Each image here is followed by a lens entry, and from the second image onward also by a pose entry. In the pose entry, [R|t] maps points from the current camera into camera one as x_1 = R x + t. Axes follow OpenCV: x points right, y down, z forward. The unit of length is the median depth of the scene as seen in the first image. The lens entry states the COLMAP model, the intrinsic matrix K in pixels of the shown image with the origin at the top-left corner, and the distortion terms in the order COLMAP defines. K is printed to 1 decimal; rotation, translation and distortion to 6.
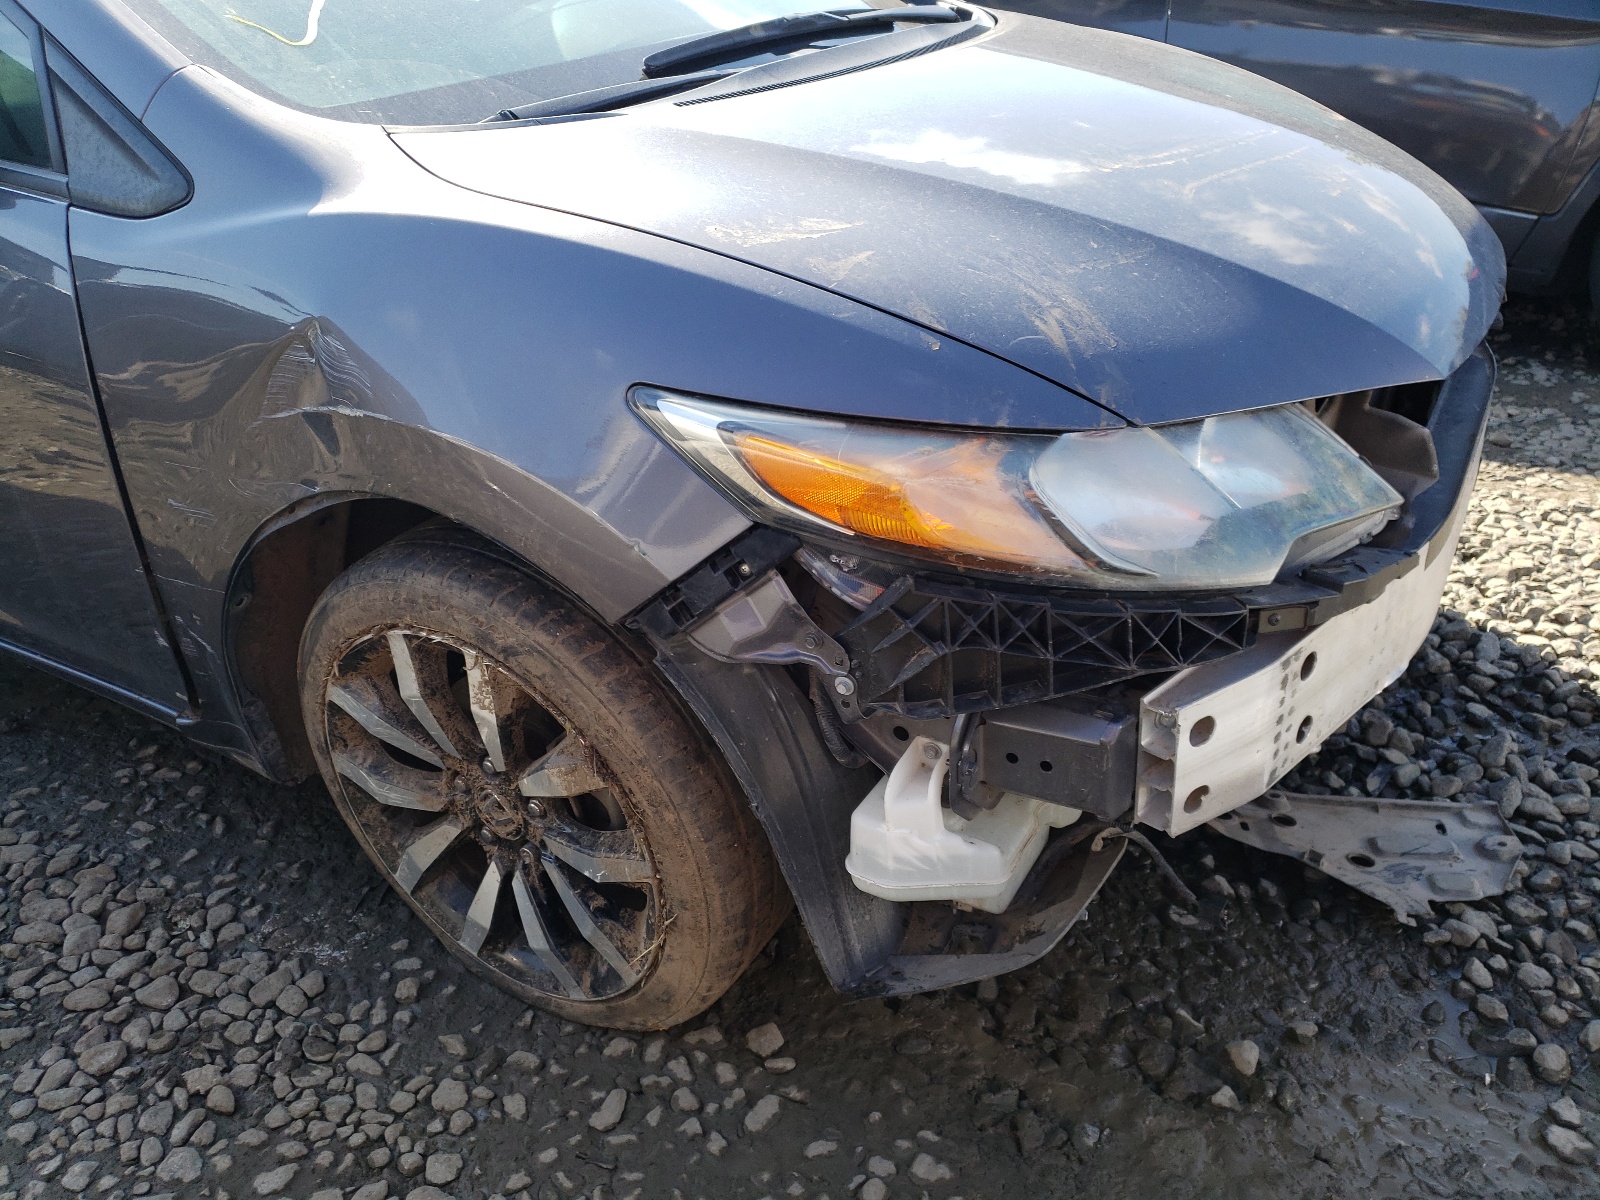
lens RADIAL K [[1249.6, 0, 799.3], [0, 1249.6, 627.3], [0, 0, 1]] dist [0.038206, -0.001657]
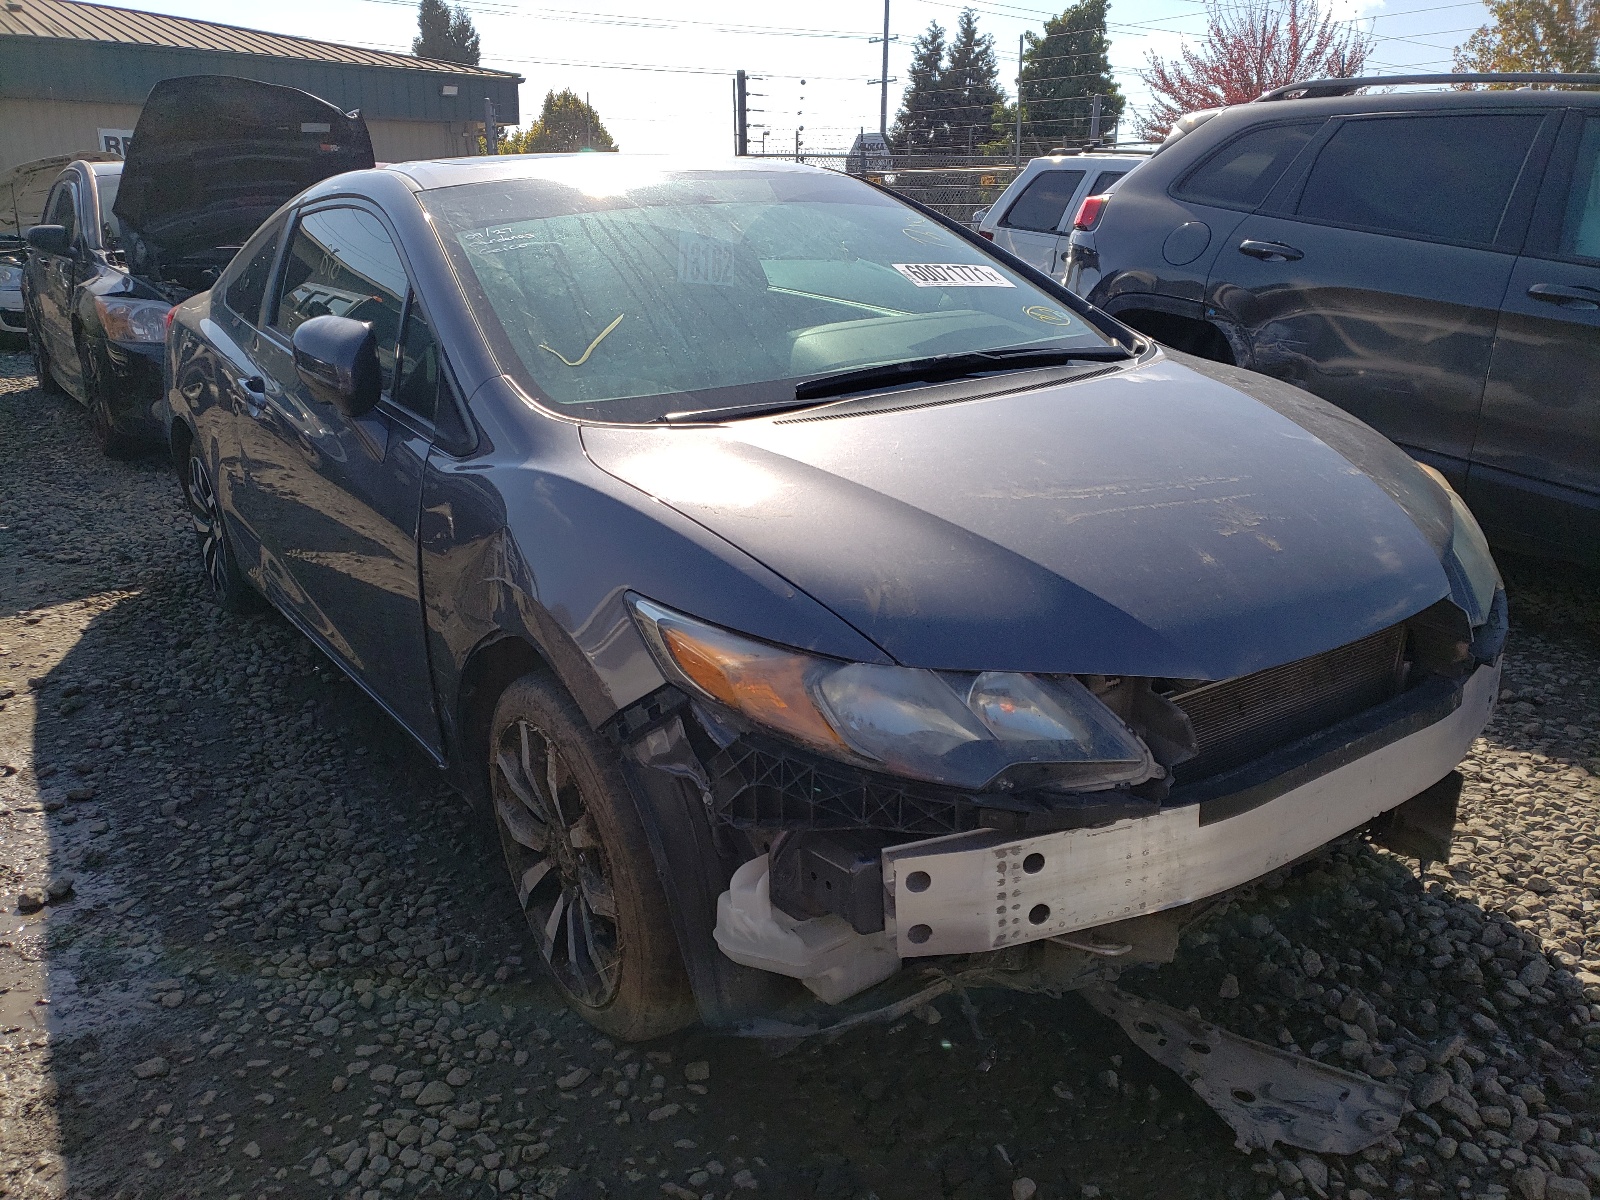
lens RADIAL K [[1249.6, 0, 799.3], [0, 1249.6, 627.3], [0, 0, 1]] dist [0.038206, -0.001657]
pose [[0.914710, 0.160501, -0.370872, 0.538315], [-0.220202, 0.967489, -0.124403, 0.007468], [0.338847, 0.195459, 0.920314, -0.334368]]
